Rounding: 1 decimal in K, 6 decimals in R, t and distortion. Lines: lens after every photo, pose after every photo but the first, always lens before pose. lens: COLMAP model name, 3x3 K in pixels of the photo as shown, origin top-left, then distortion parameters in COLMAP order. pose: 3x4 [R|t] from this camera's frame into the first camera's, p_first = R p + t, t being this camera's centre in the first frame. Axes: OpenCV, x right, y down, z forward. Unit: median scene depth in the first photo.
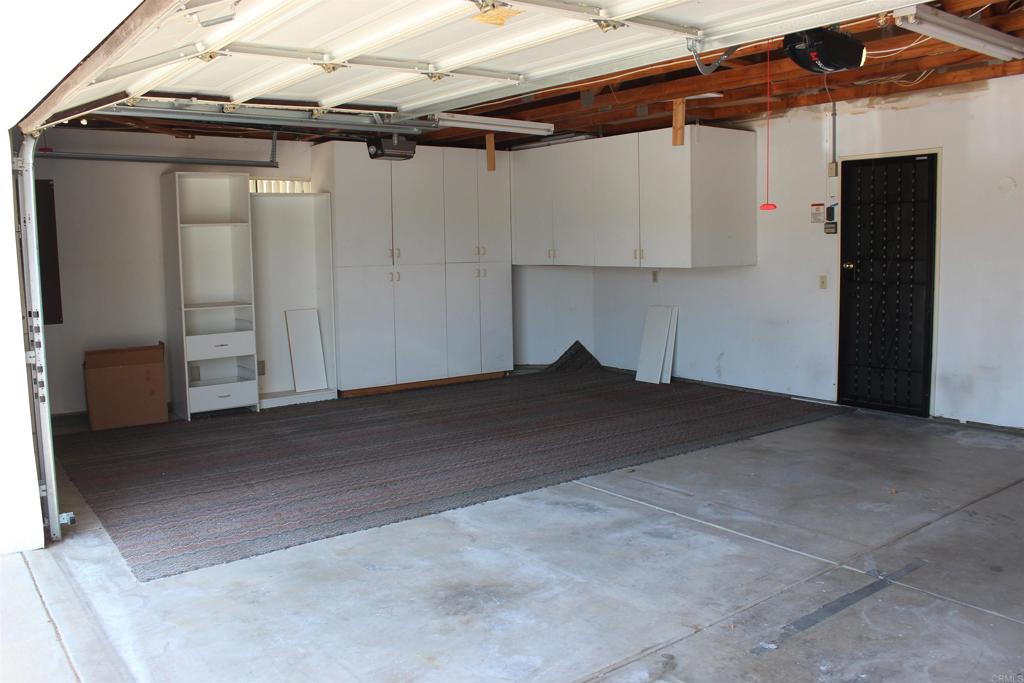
lens RADIAL K [[852.8, 0, 504.5], [0, 852.8, 344.9], [0, 0, 1]] dist [-0.165045, 0.130592]
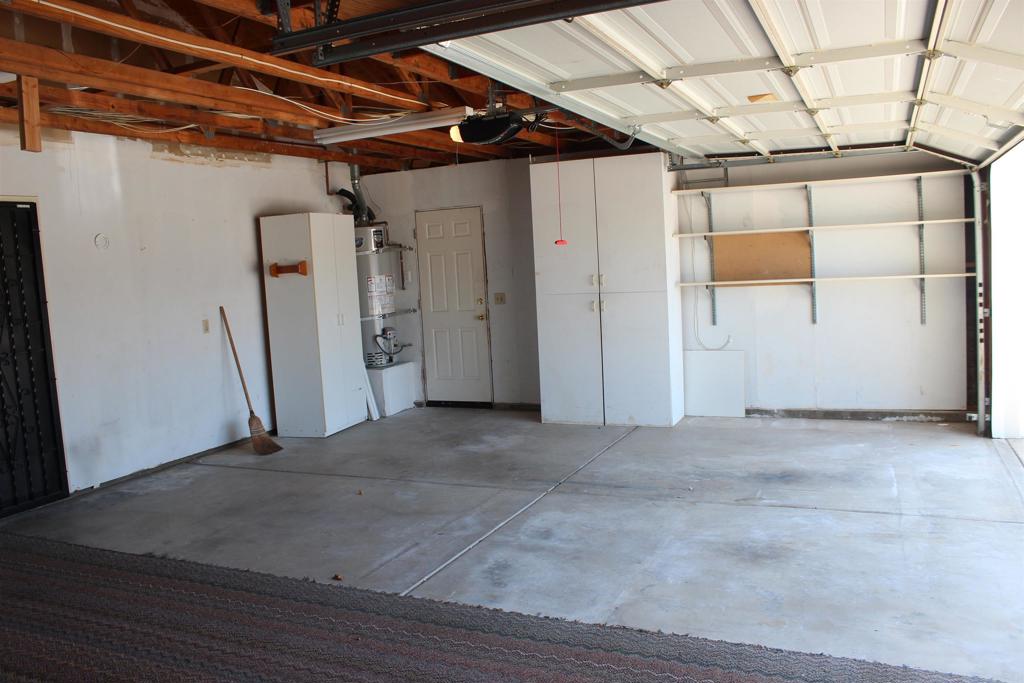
lens RADIAL K [[852.8, 0, 504.5], [0, 852.8, 344.9], [0, 0, 1]] dist [-0.165045, 0.130592]
pose [[-0.473549, -0.044531, 0.879641, -0.735479], [0.171199, 0.975019, 0.141523, -0.177700], [-0.863969, 0.217612, -0.454096, 1.458356]]
